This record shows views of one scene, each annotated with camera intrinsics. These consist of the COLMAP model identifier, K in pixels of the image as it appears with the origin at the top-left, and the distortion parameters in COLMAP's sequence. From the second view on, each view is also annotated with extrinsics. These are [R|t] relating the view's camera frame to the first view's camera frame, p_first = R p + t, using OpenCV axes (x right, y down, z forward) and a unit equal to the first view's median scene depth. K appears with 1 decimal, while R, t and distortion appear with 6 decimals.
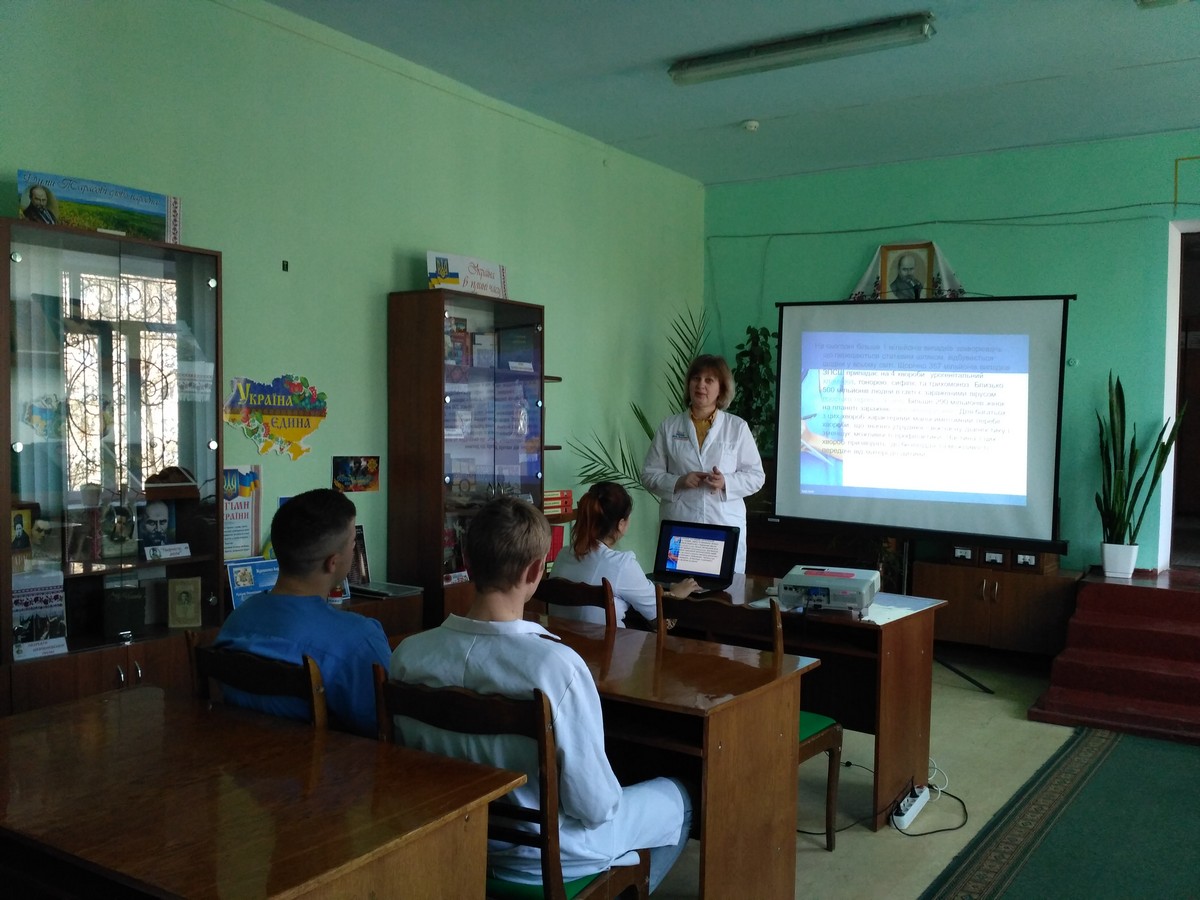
lens RADIAL K [[1076.9, 0, 607.7], [0, 1076.9, 462.5], [0, 0, 1]] dist [0.094873, -0.184286]
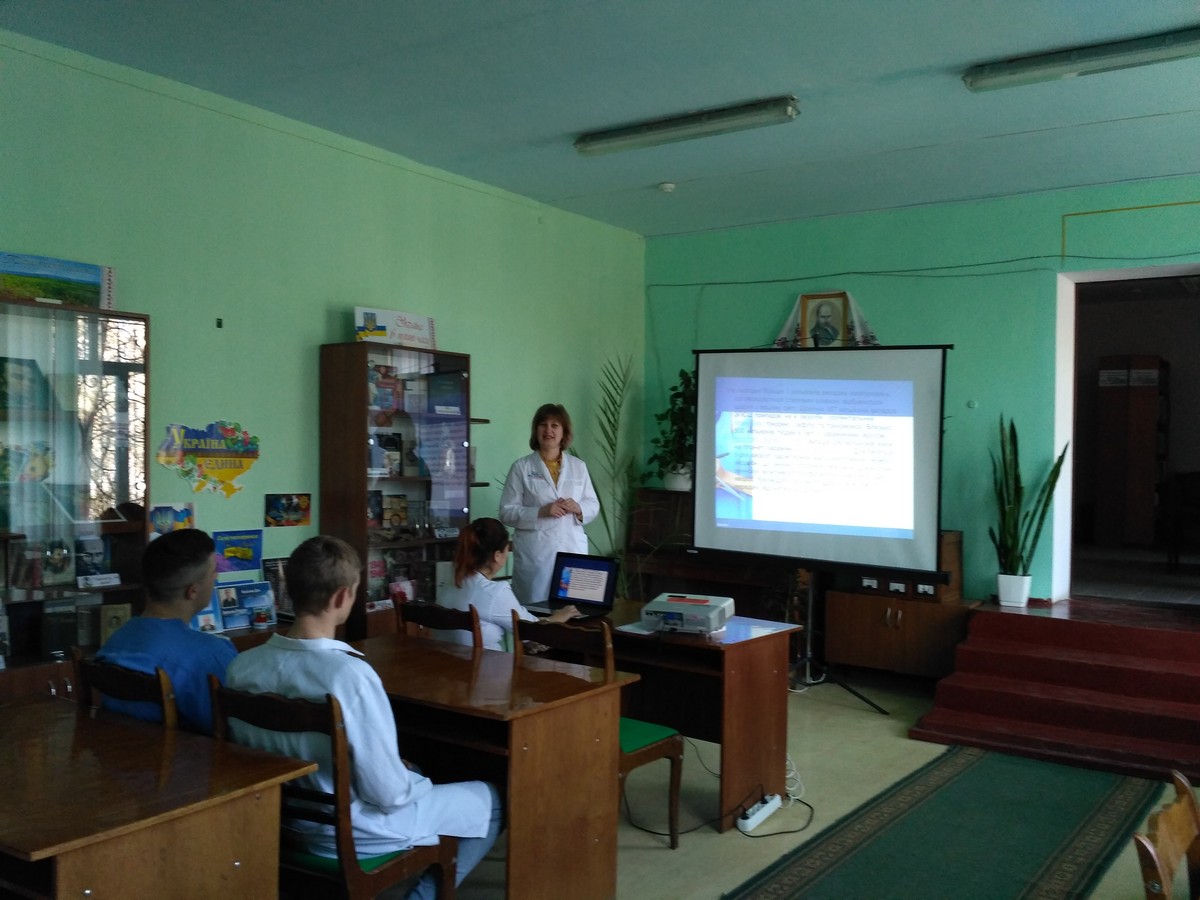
lens RADIAL K [[1076.9, 0, 603.3], [0, 1076.9, 465.4], [0, 0, 1]] dist [0.094873, -0.184286]
pose [[0.999758, -0.000744, -0.021983, 0.113151], [0.000205, 0.999700, -0.024512, -0.007673], [0.021995, 0.024501, 0.999458, -0.093606]]
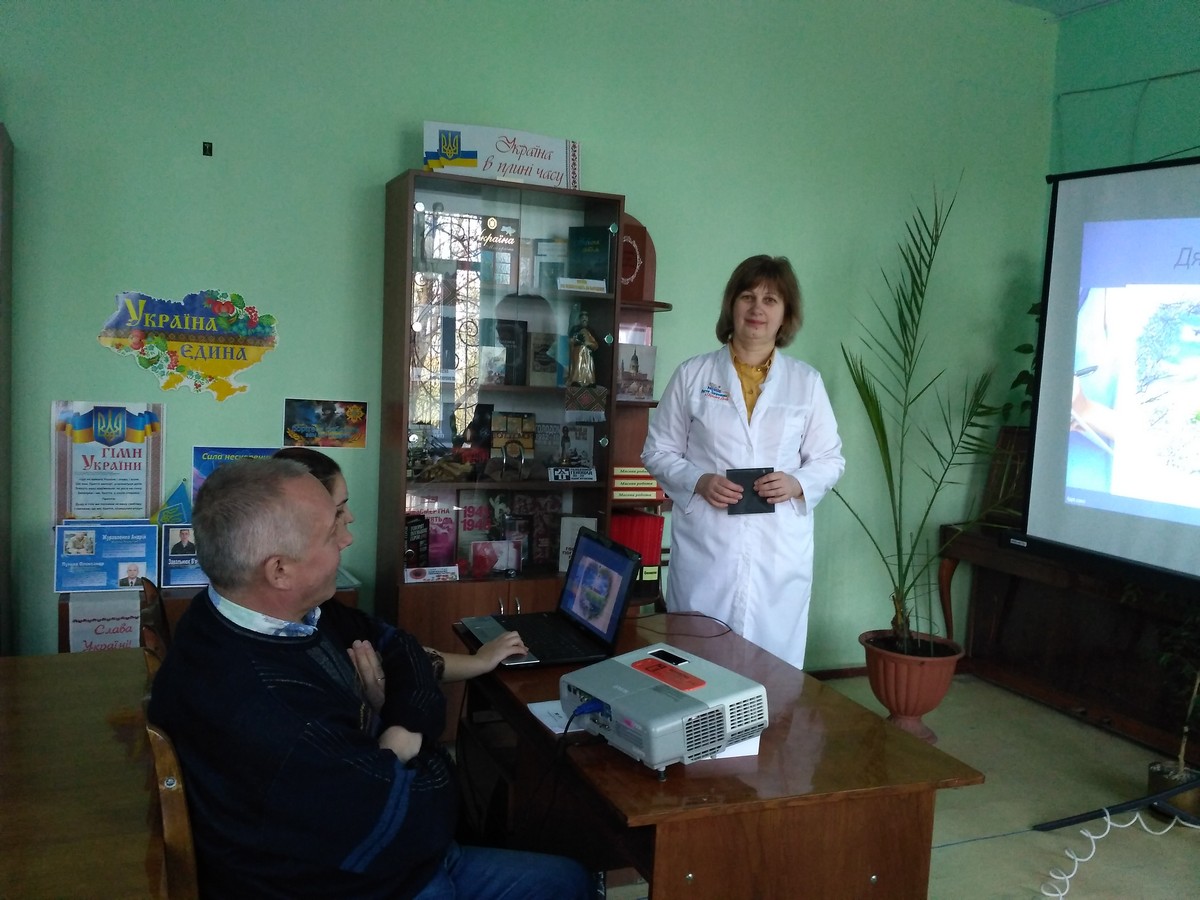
lens RADIAL K [[1076.9, 0, 602.1], [0, 1076.9, 460.9], [0, 0, 1]] dist [0.094873, -0.184286]
pose [[0.844302, 0.074518, -0.530661, 0.348909], [-0.054294, 0.997084, 0.053631, -0.015170], [0.533110, -0.016469, 0.845886, 0.462360]]
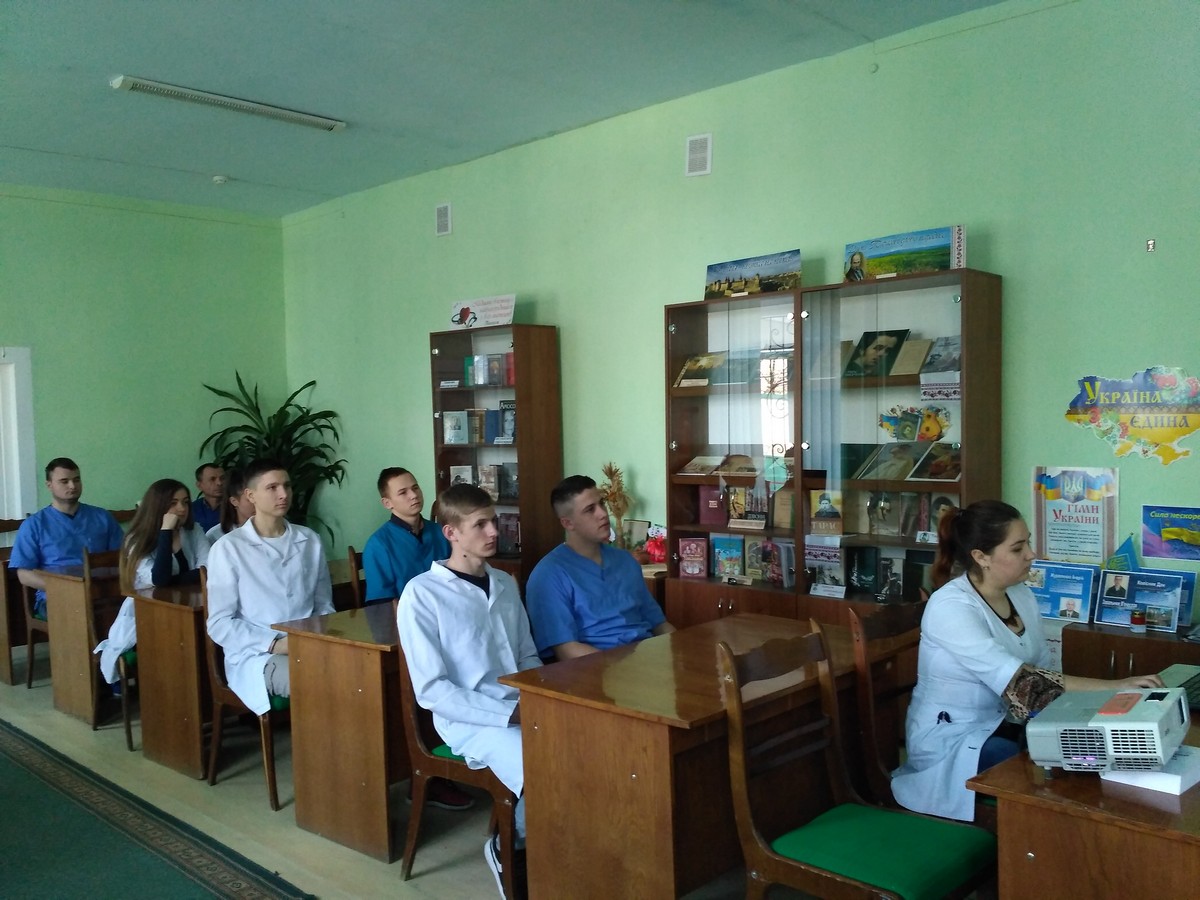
lens RADIAL K [[1076.9, 0, 601.7], [0, 1076.9, 452.6], [0, 0, 1]] dist [0.094873, -0.184286]
pose [[-0.181682, 0.020722, -0.983139, 0.628632], [-0.016979, 0.999563, 0.024206, -0.024146], [0.983211, 0.021091, -0.181251, 0.683226]]
